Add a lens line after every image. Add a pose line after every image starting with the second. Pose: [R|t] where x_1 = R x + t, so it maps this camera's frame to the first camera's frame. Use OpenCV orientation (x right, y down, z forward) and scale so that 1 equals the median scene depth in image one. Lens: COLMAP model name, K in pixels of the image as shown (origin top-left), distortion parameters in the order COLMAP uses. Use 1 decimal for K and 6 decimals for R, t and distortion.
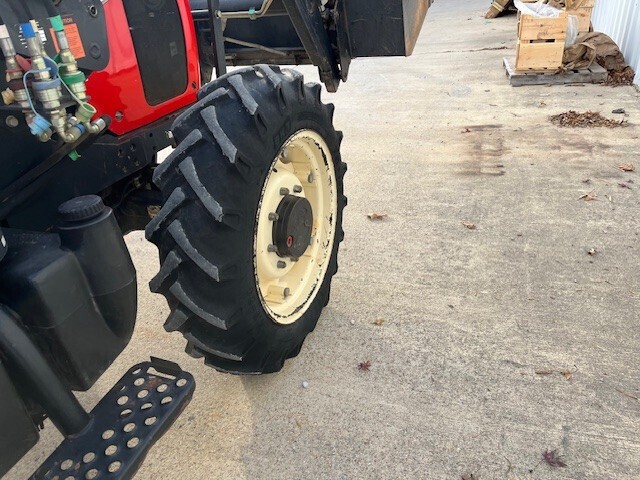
lens RADIAL K [[483.8, 0, 321.8], [0, 483.8, 239.9], [0, 0, 1]] dist [0.064622, -0.087346]
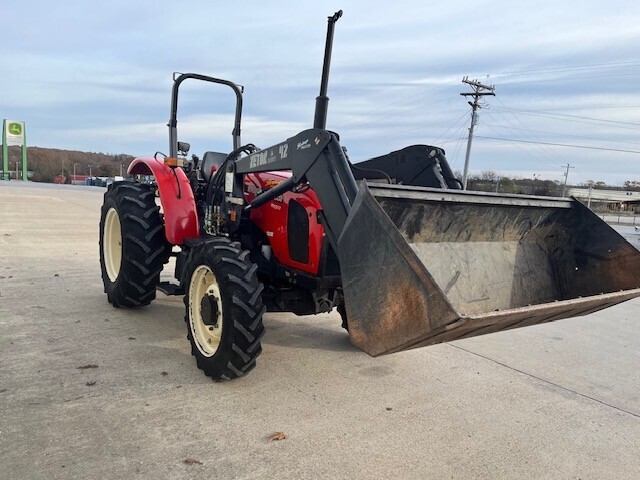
lens RADIAL K [[483.8, 0, 324.2], [0, 483.8, 239.8], [0, 0, 1]] dist [0.064622, -0.087346]
pose [[-0.547560, 0.140118, -0.824952, 0.920700], [-0.429418, 0.799103, 0.420754, -0.925993], [0.718177, 0.584637, -0.377387, 1.333474]]
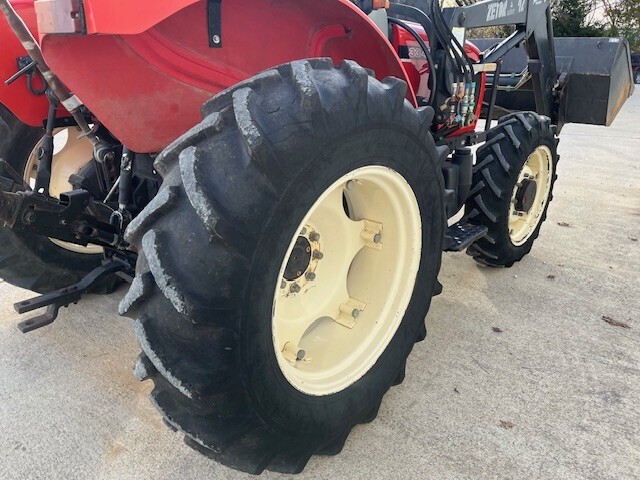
lens RADIAL K [[483.8, 0, 319.8], [0, 483.8, 237.2], [0, 0, 1]] dist [0.064622, -0.087346]
pose [[0.931216, 0.201793, -0.303508, -0.133384], [-0.239542, 0.966482, -0.092373, 0.337874], [0.274694, 0.158722, 0.948341, -0.678669]]
